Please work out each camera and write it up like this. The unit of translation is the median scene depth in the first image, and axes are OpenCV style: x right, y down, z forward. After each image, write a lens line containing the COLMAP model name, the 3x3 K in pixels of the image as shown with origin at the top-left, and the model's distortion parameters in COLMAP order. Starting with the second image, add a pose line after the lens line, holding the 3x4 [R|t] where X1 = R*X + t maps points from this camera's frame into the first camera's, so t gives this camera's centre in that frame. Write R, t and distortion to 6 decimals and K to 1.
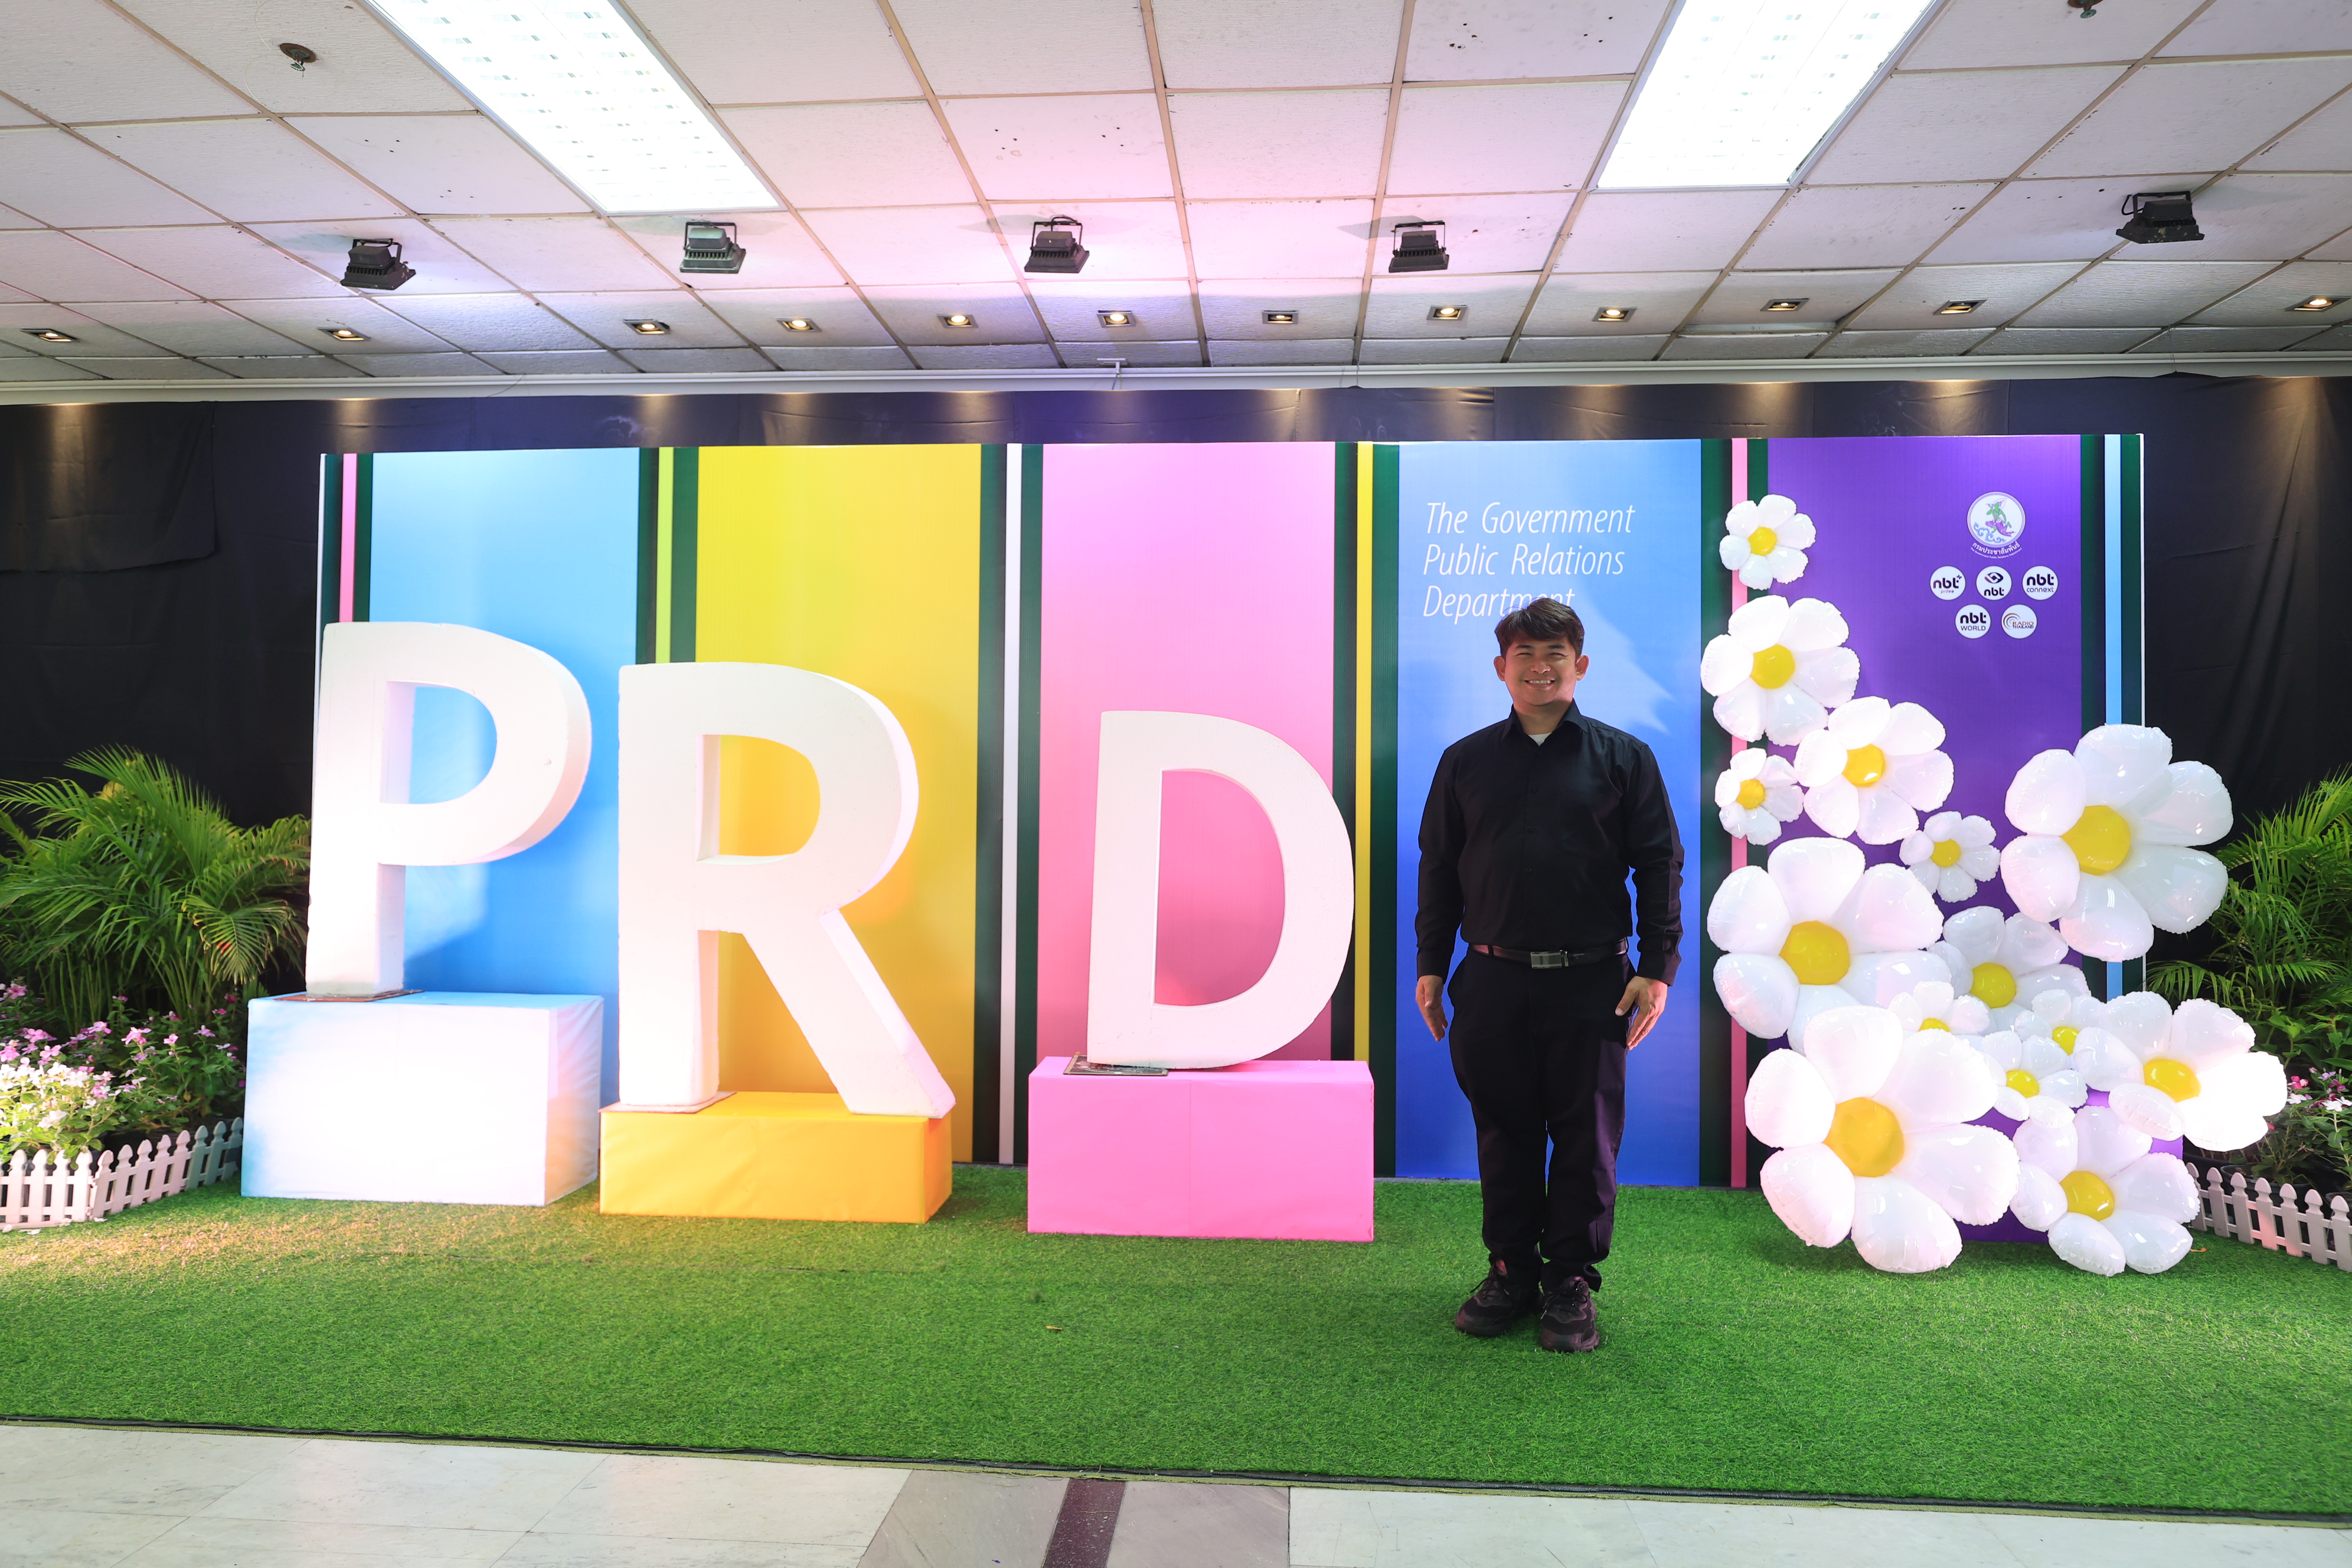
lens RADIAL K [[1402.4, 0, 1176.0], [0, 1402.4, 784.0], [0, 0, 1]] dist [0.027860, -0.003299]
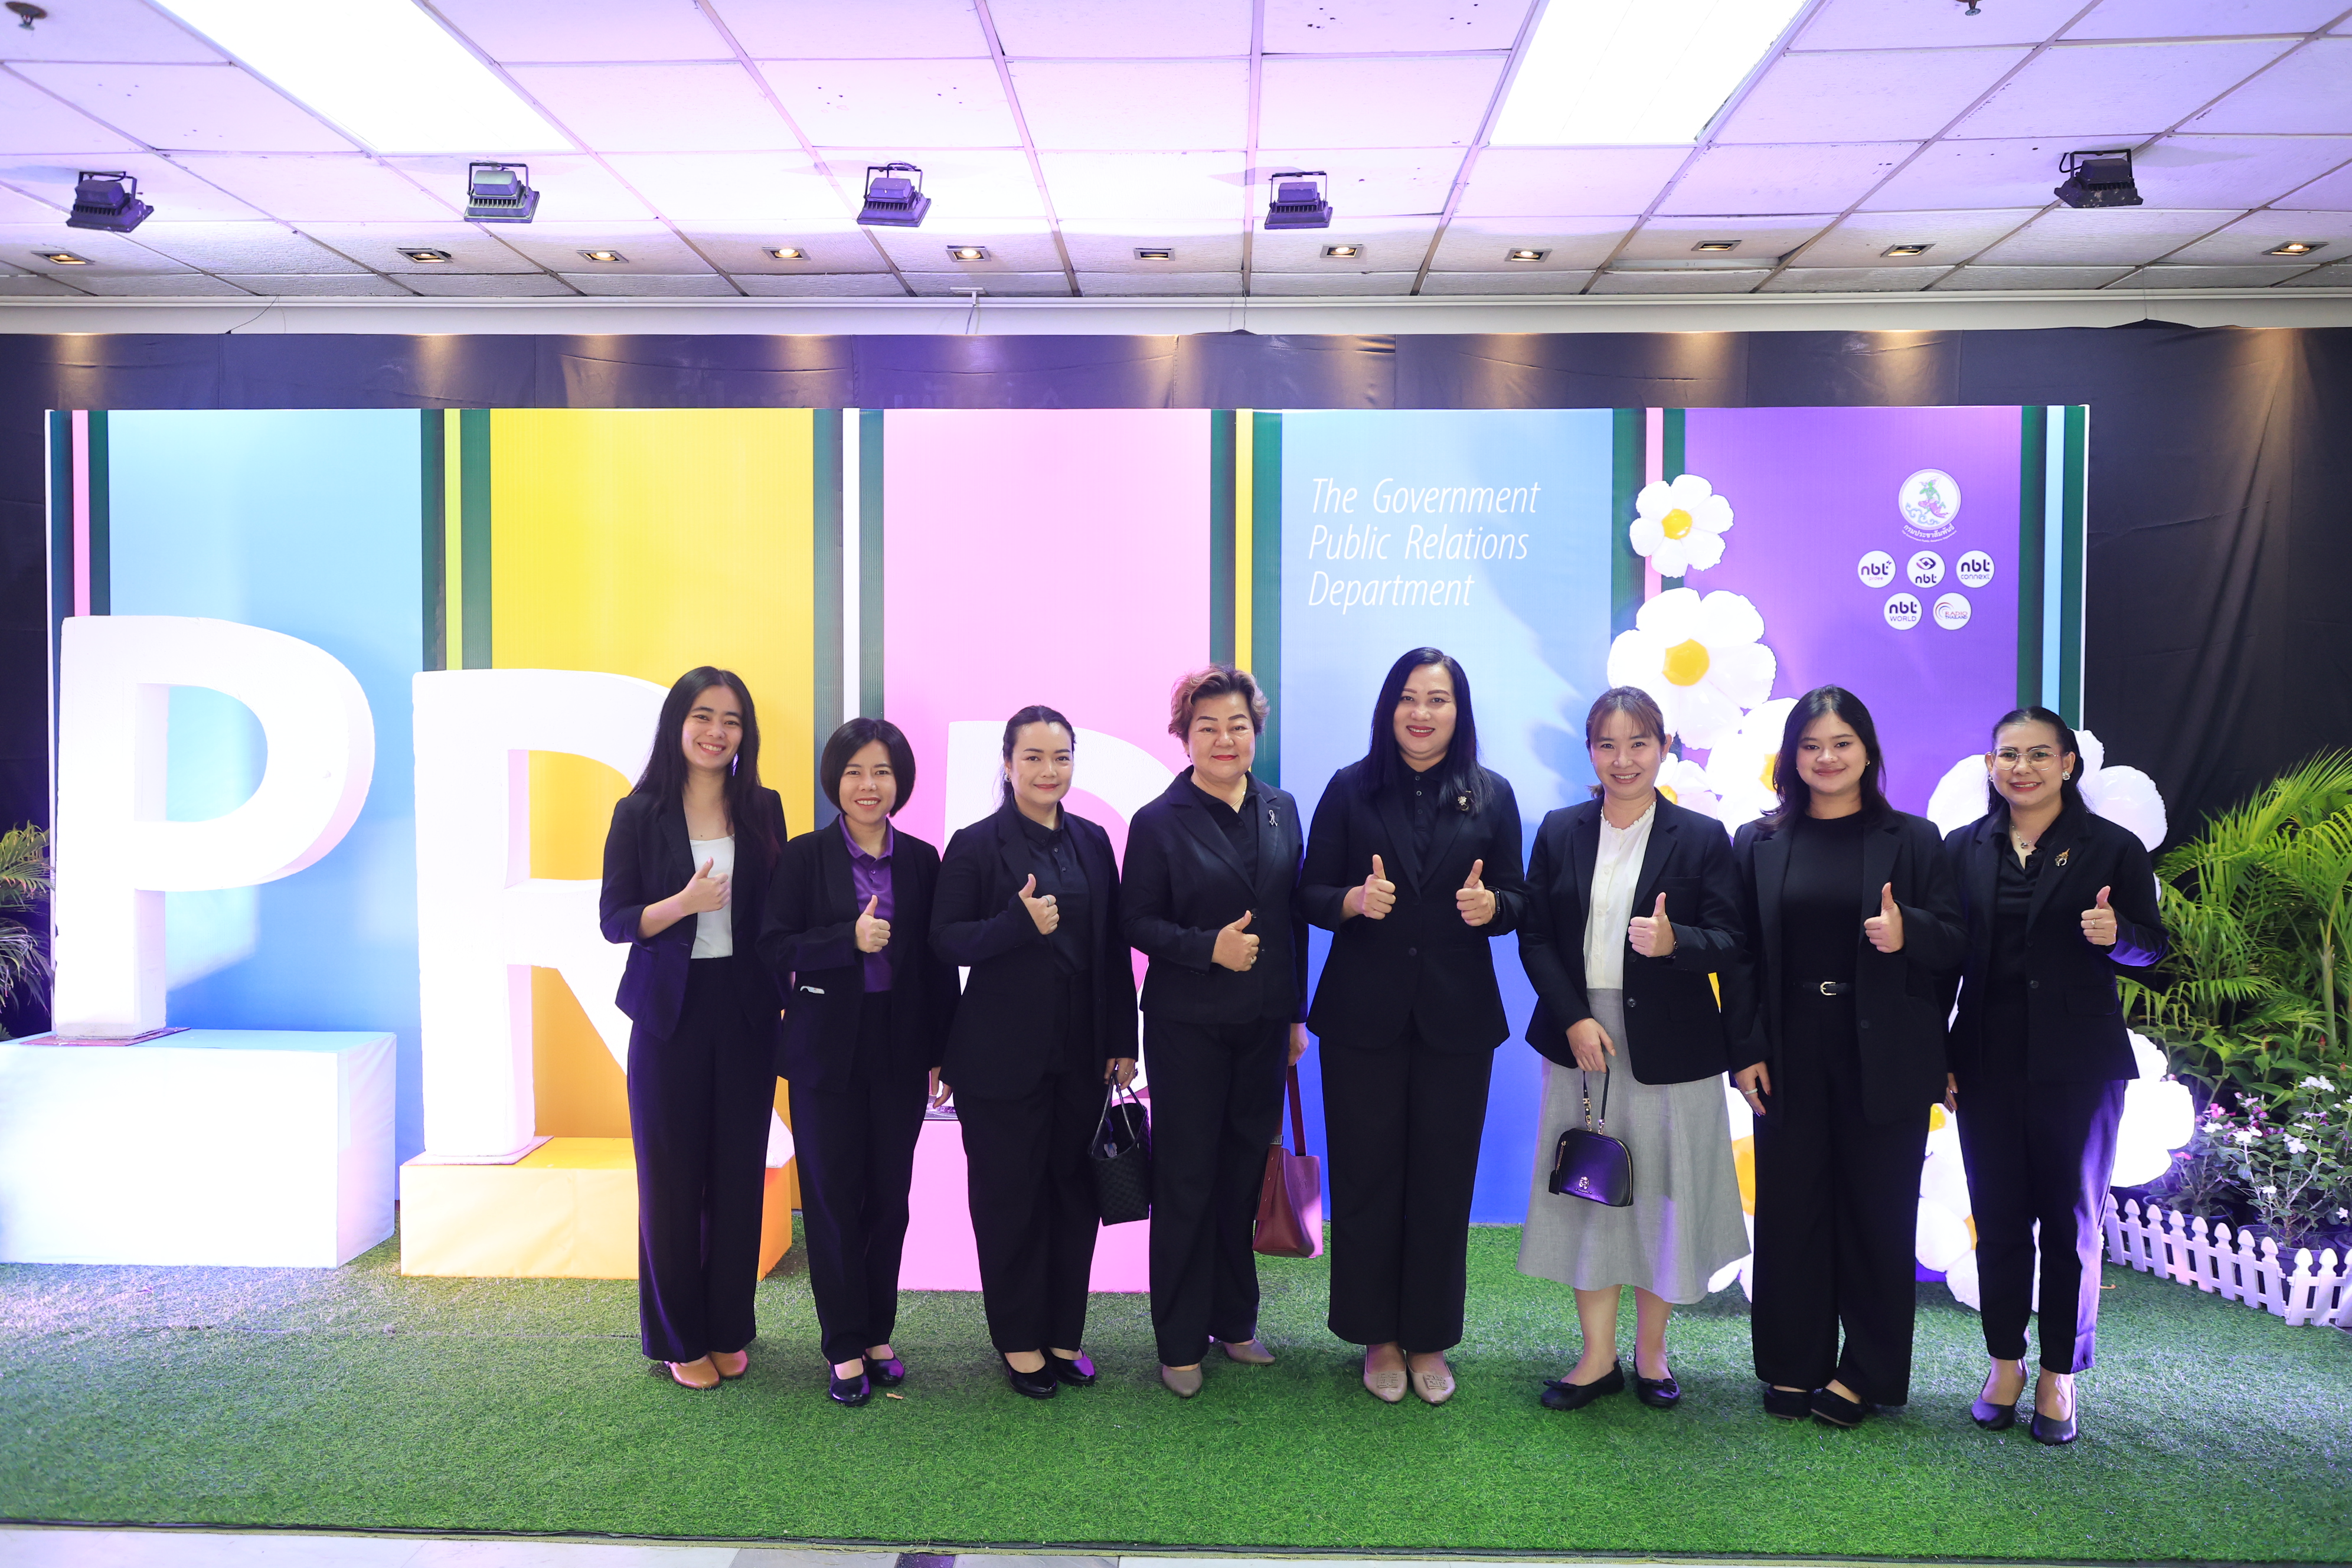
lens RADIAL K [[1727.0, 0, 1145.1], [0, 1727.0, 782.5], [0, 0, 1]] dist [0.039350, -0.002593]
pose [[0.999403, -0.006623, 0.033901, 0.034639], [0.004969, 0.998804, 0.048635, -0.063865], [-0.034182, -0.048437, 0.998241, -0.119553]]
